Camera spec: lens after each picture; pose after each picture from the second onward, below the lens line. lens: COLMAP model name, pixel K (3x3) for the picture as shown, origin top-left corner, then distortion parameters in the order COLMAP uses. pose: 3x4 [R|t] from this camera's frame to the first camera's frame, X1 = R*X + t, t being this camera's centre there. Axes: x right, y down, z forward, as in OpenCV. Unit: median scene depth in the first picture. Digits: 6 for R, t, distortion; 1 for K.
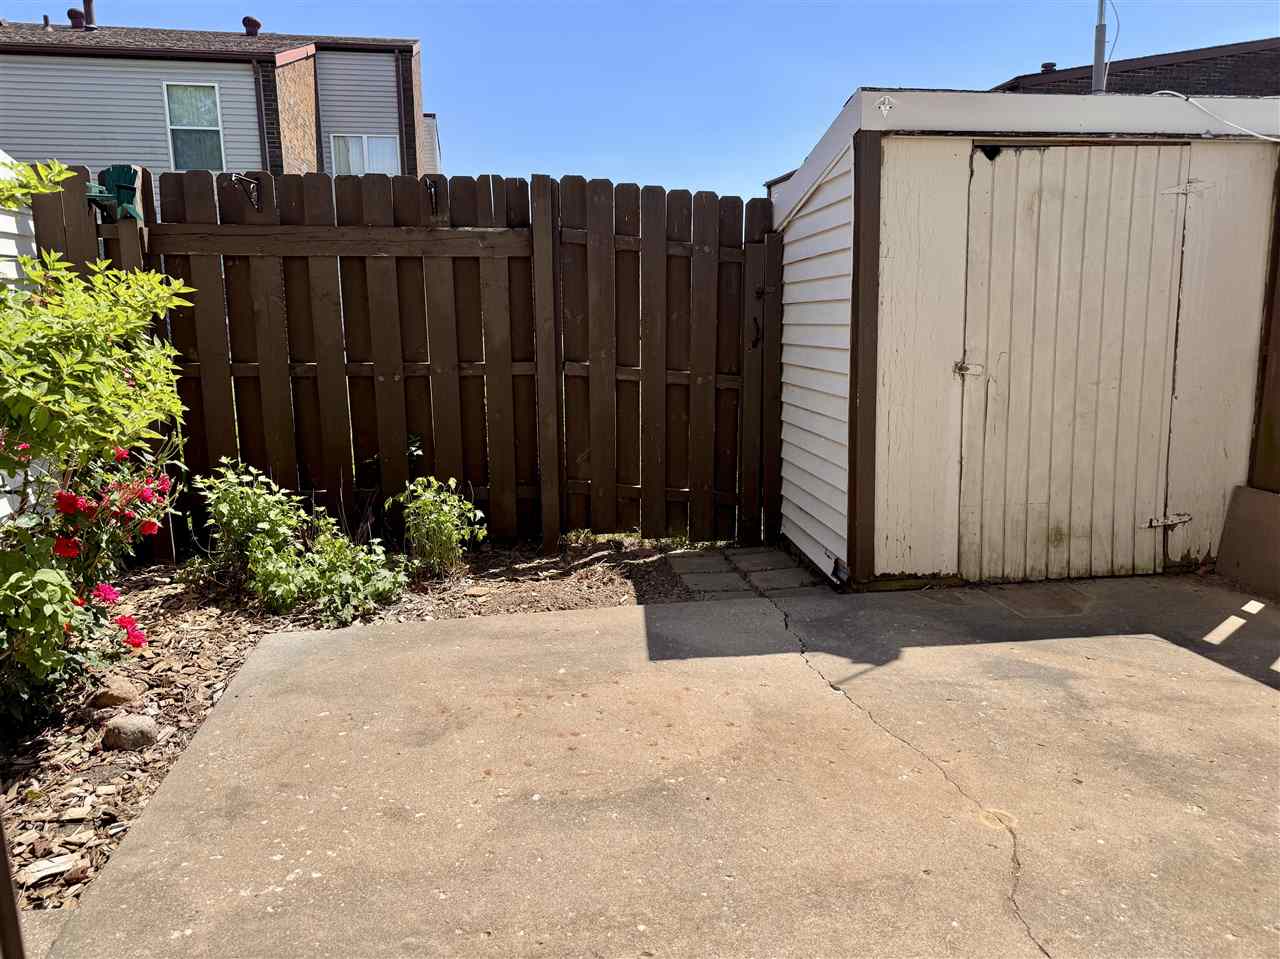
lens RADIAL K [[864.6, 0, 651.9], [0, 864.6, 447.5], [0, 0, 1]] dist [0.046928, -0.057865]
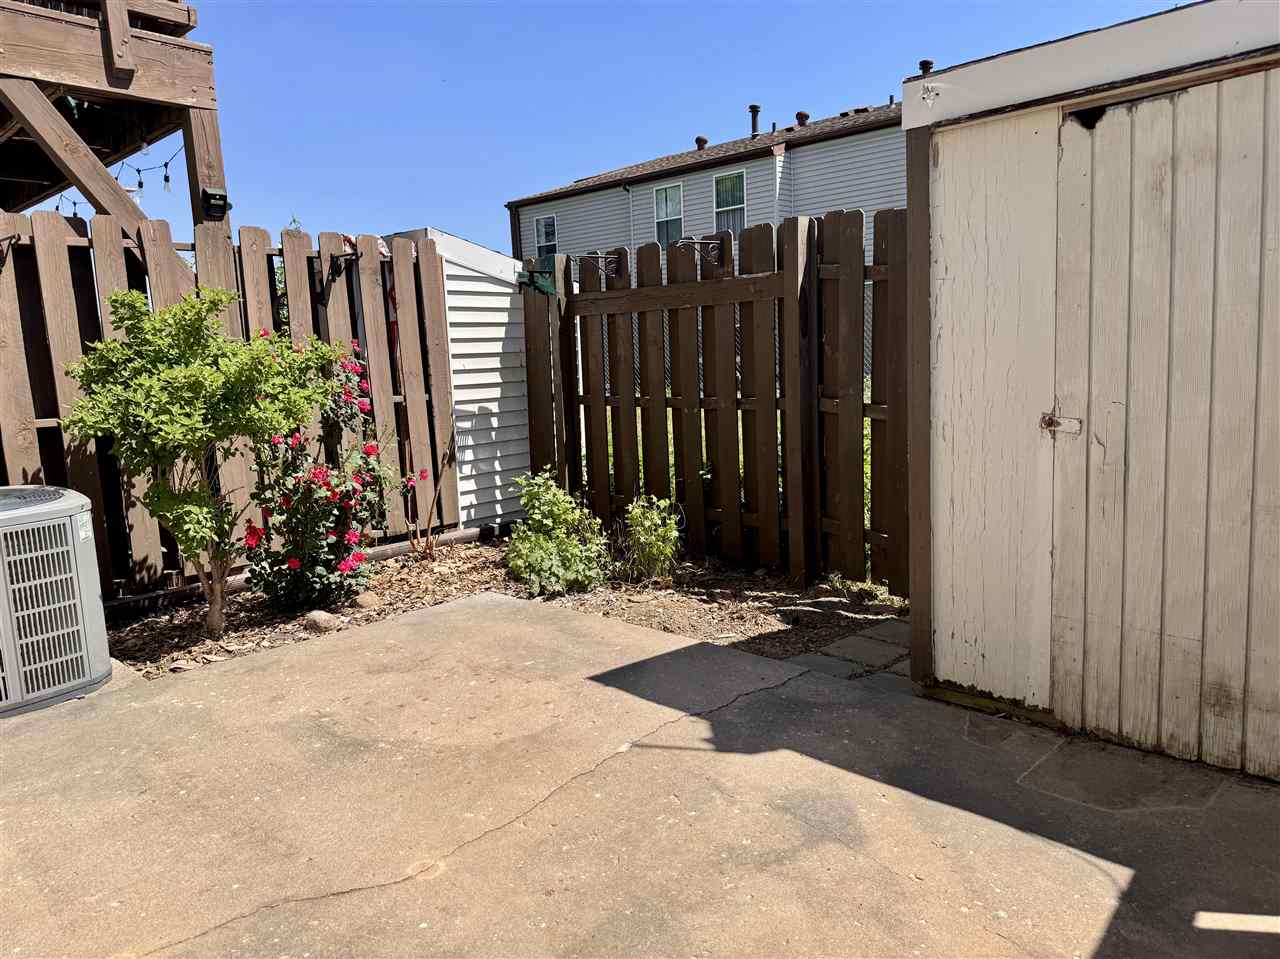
lens RADIAL K [[864.6, 0, 651.9], [0, 864.6, 447.5], [0, 0, 1]] dist [0.046928, -0.057865]
pose [[0.628120, 0.065849, -0.775325, 0.746663], [-0.088593, 0.995985, 0.012816, -0.053339], [0.773056, 0.060638, 0.631432, 0.308057]]
